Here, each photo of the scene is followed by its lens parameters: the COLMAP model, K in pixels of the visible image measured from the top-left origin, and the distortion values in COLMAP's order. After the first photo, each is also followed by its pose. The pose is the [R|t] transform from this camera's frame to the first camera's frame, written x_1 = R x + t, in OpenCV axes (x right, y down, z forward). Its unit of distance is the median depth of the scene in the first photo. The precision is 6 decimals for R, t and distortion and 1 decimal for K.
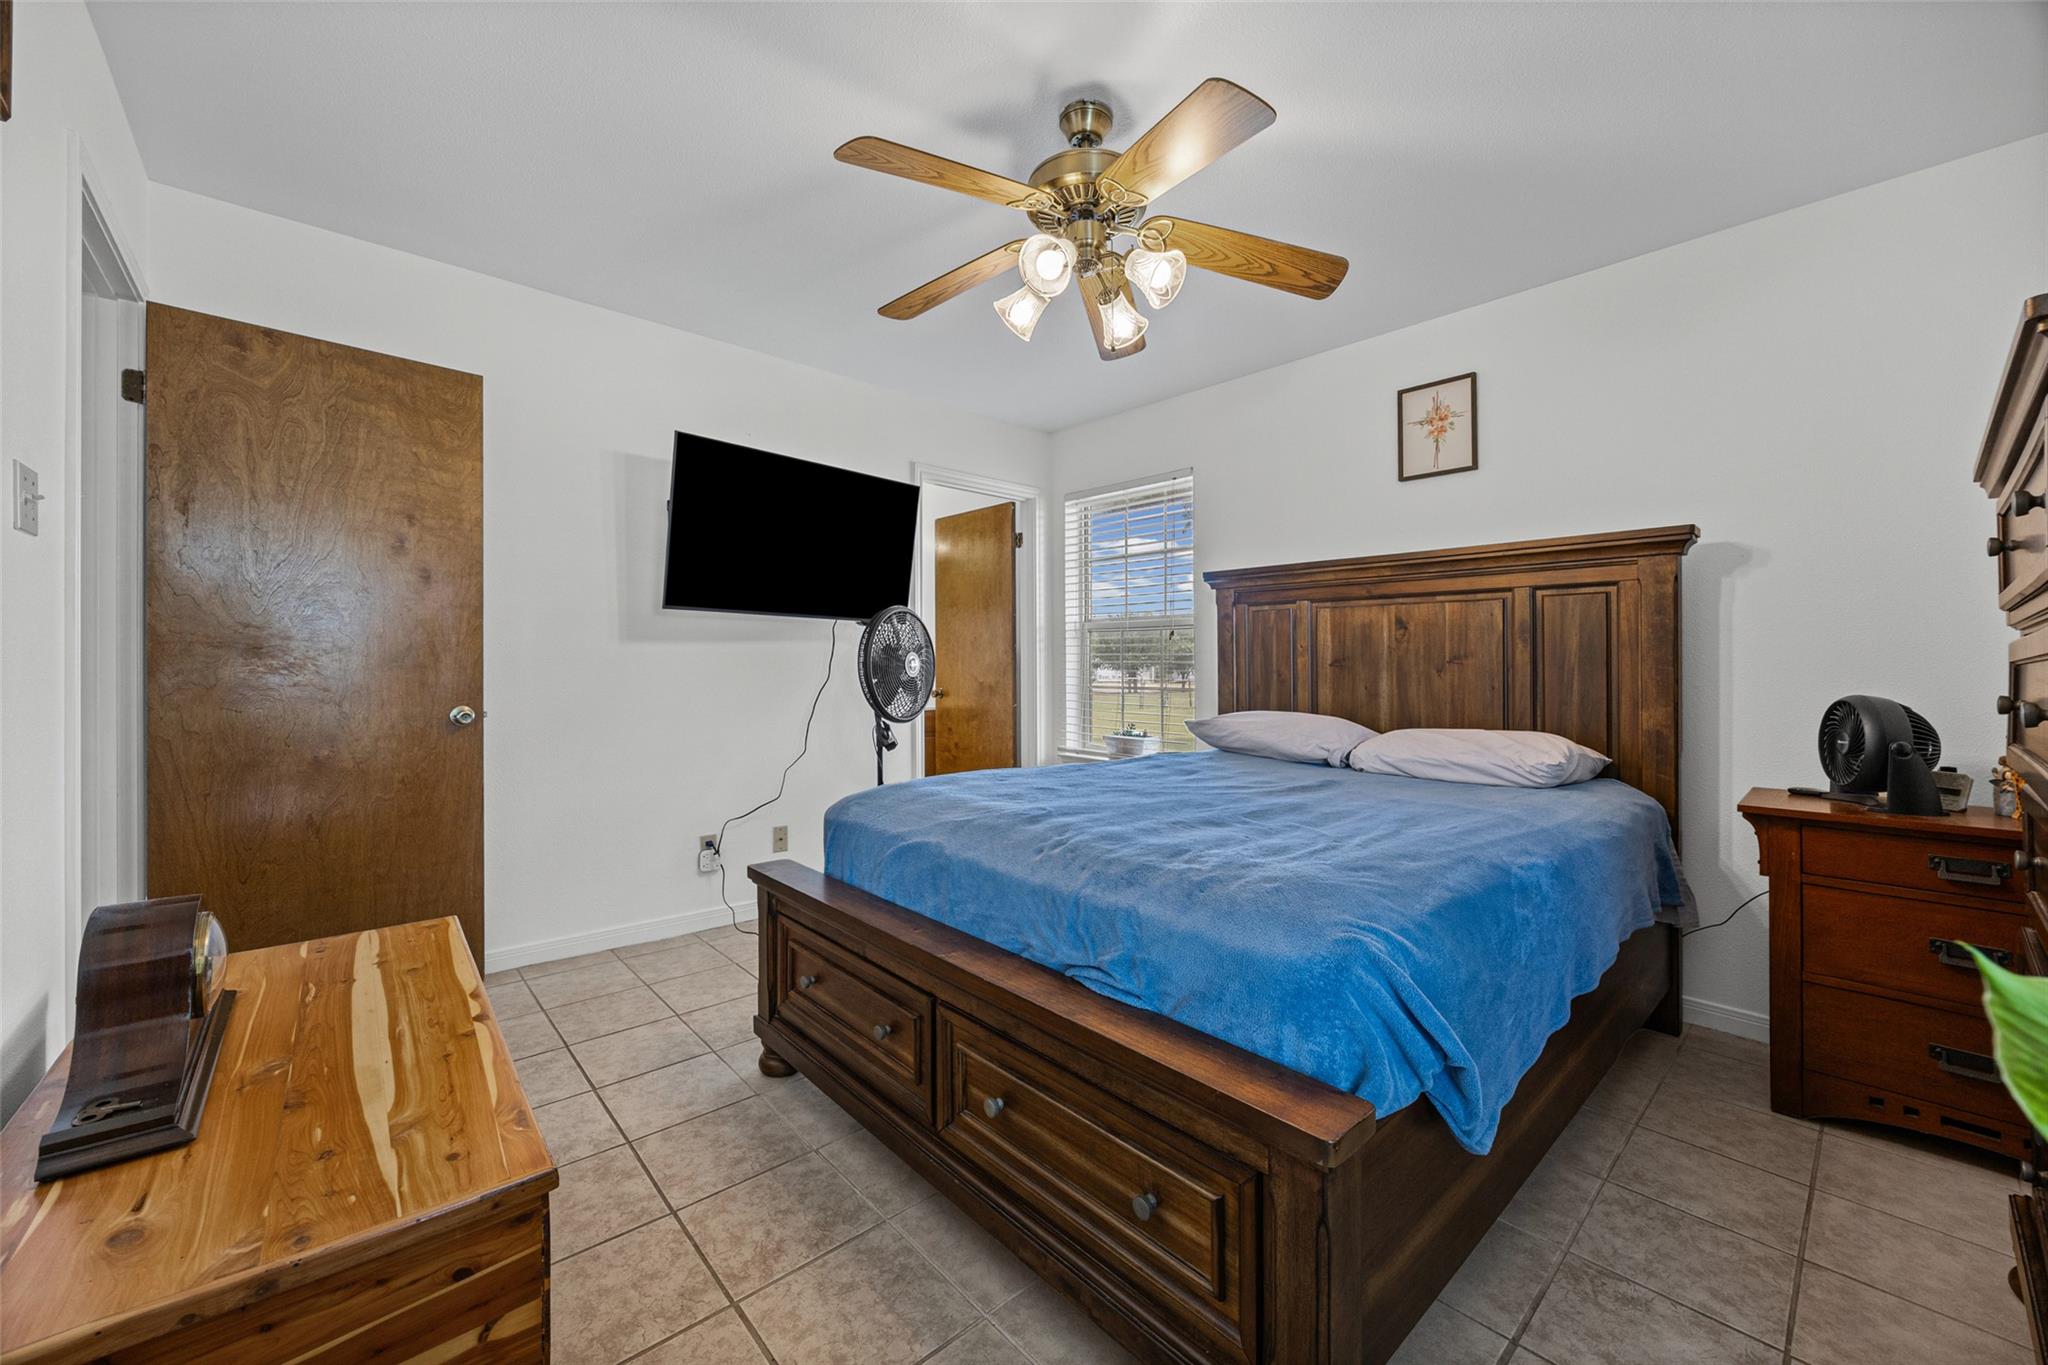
lens RADIAL K [[789.2, 0, 1027.9], [0, 789.2, 672.2], [0, 0, 1]] dist [0.000426, -0.000149]
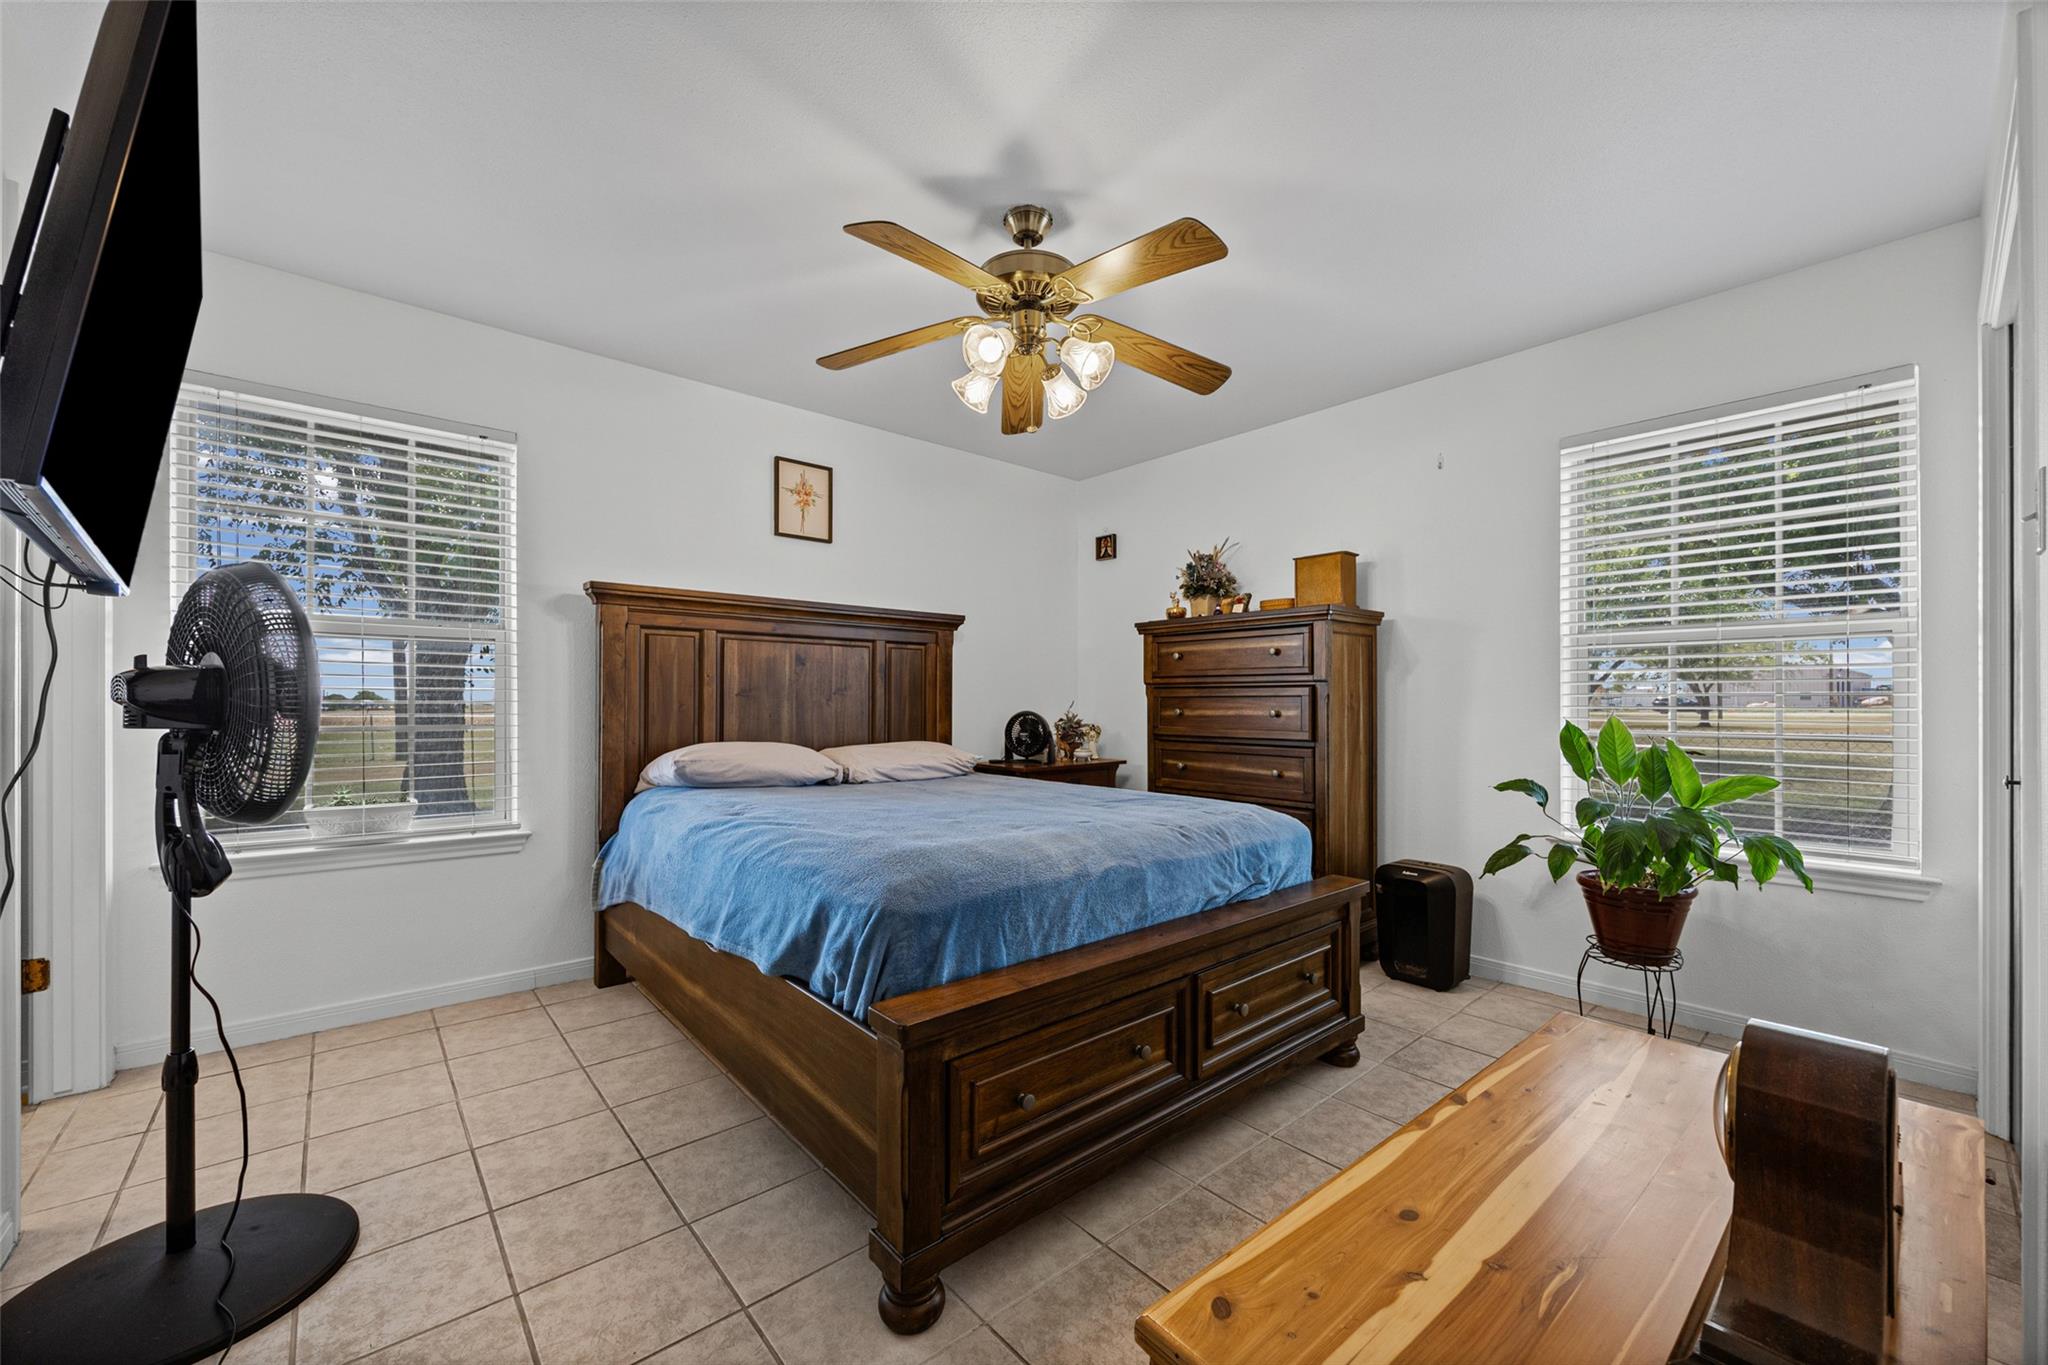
lens RADIAL K [[789.2, 0, 1027.0], [0, 789.2, 690.8], [0, 0, 1]] dist [0.000426, -0.000149]
pose [[0.013247, 0.003786, 0.999905, -0.715301], [0.003253, 0.999987, -0.003829, -0.010361], [-0.999907, 0.003304, 0.013235, 0.661548]]
